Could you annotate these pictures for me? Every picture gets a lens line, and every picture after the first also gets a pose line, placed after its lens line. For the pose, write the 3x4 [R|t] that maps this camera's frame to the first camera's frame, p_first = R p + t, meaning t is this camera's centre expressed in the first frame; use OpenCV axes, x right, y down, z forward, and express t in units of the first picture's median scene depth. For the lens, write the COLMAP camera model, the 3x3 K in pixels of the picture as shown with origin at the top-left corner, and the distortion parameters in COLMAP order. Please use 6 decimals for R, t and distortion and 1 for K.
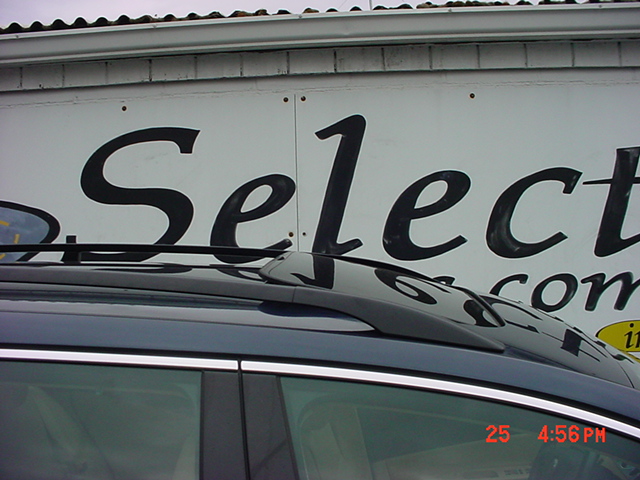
lens RADIAL K [[1242.3, 0, 320.0], [0, 1242.3, 240.4], [0, 0, 1]] dist [-0.247679, 0.000000]
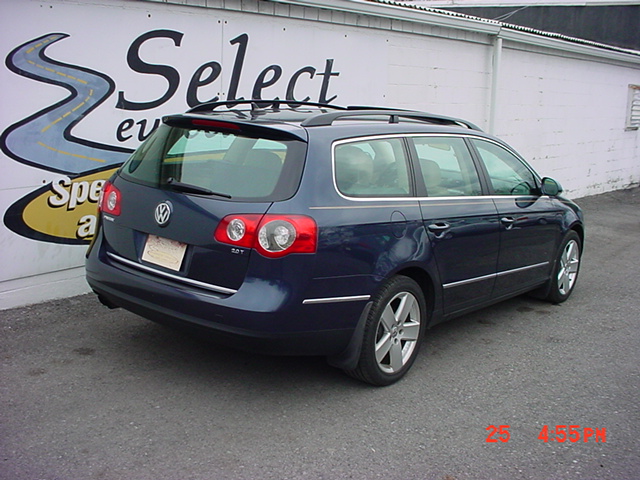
lens RADIAL K [[1242.3, 0, 319.9], [0, 1242.3, 240.1], [0, 0, 1]] dist [-0.247679, 0.000000]
pose [[0.322094, -0.085552, 0.942834, -1.753699], [-0.011302, 0.995490, 0.094191, 0.037406], [-0.946640, -0.040994, 0.319674, 0.250925]]
